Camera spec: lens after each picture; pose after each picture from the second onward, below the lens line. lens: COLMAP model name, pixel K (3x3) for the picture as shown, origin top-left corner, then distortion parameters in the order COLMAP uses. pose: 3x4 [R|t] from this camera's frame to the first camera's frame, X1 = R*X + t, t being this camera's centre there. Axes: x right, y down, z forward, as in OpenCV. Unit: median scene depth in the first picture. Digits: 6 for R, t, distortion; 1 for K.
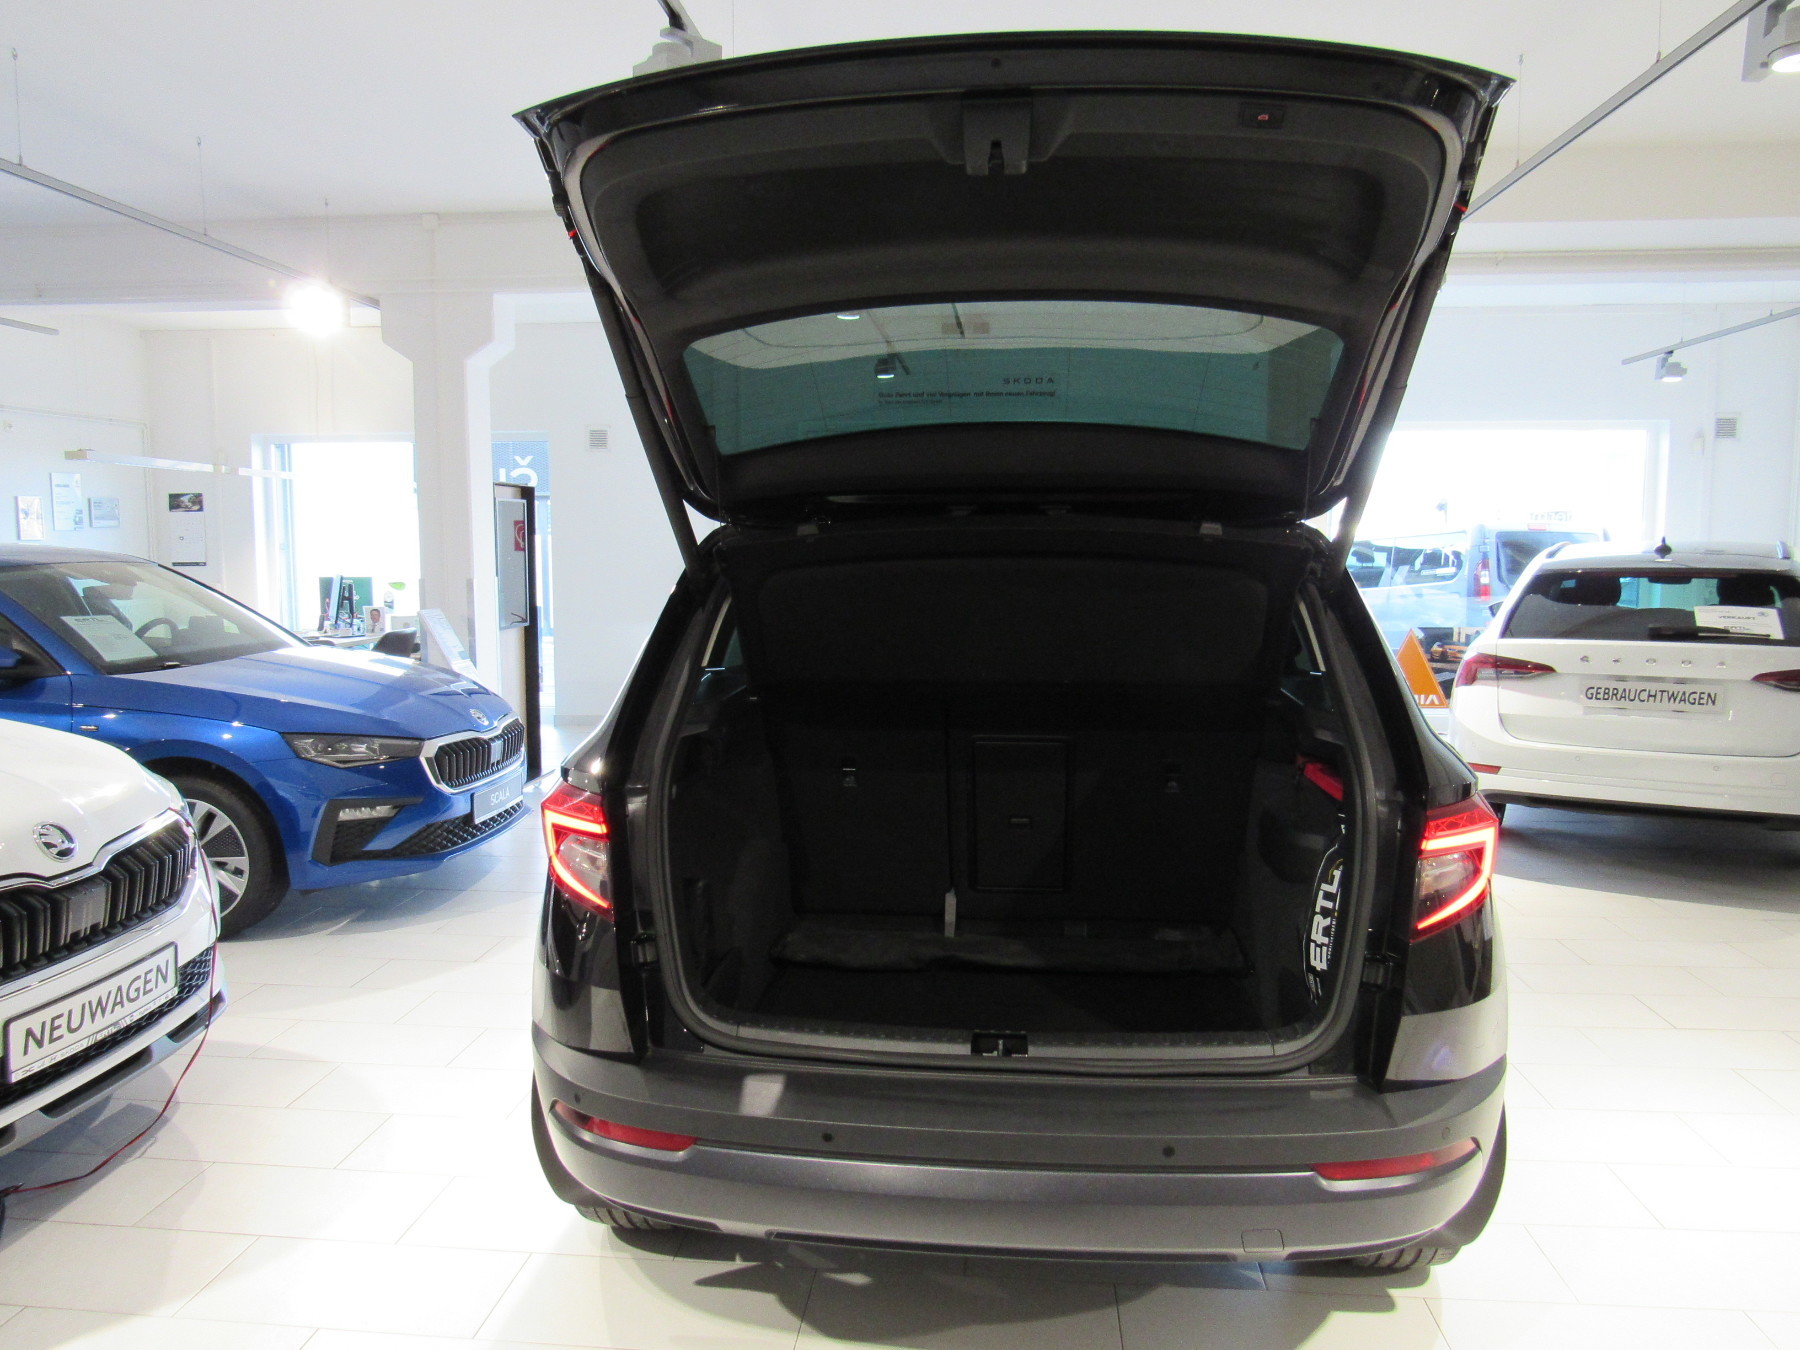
lens RADIAL K [[1268.4, 0, 898.1], [0, 1268.4, 686.9], [0, 0, 1]] dist [-0.002398, -0.005979]
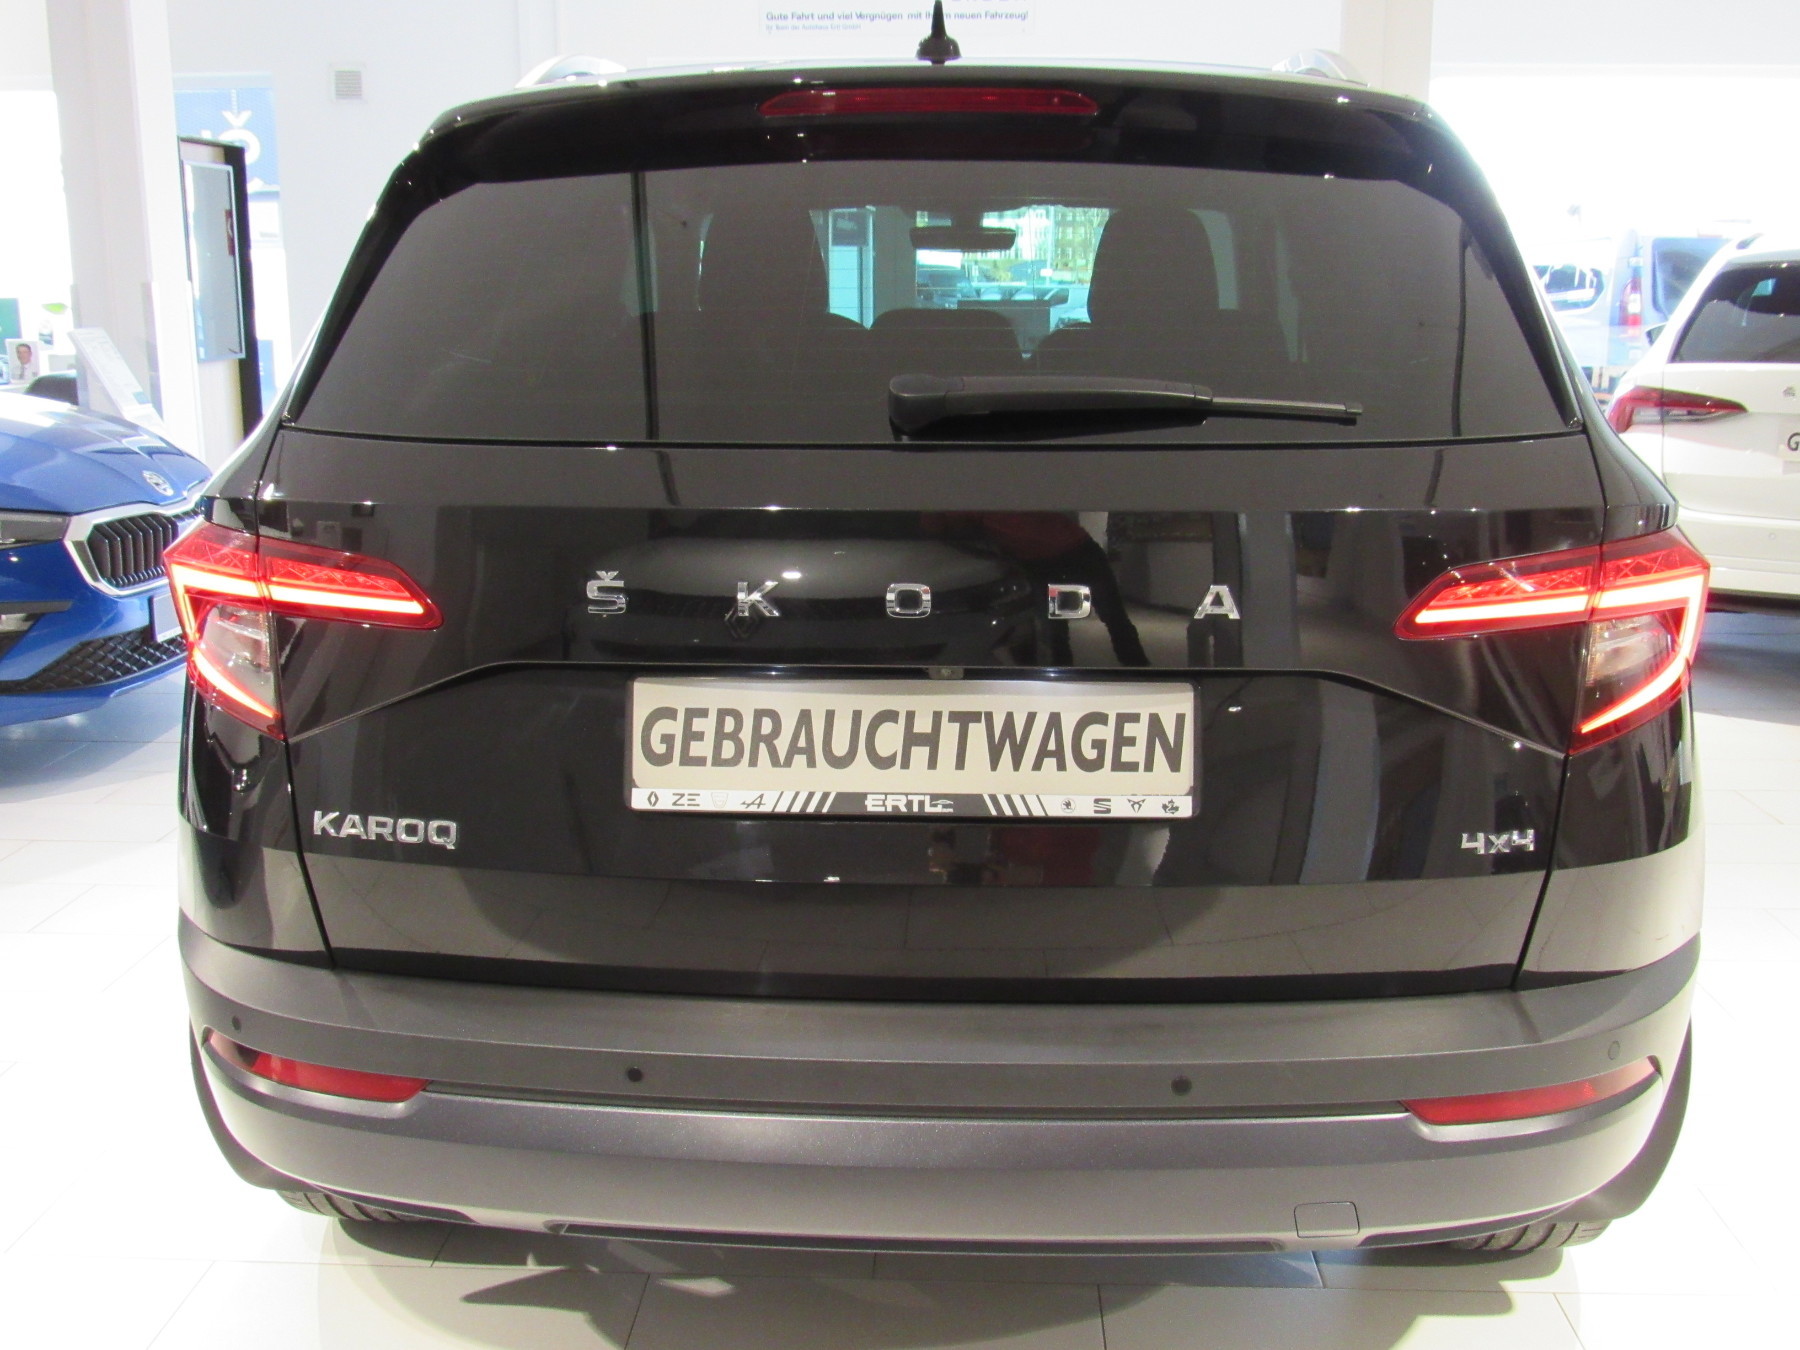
lens RADIAL K [[1766.4, 0, 893.3], [0, 1766.4, 669.2], [0, 0, 1]] dist [-0.006179, 0.000000]
pose [[0.998954, -0.009869, 0.044648, 0.025085], [0.004980, 0.994105, 0.108307, 0.048739], [-0.045453, -0.107971, 0.993114, 0.118745]]
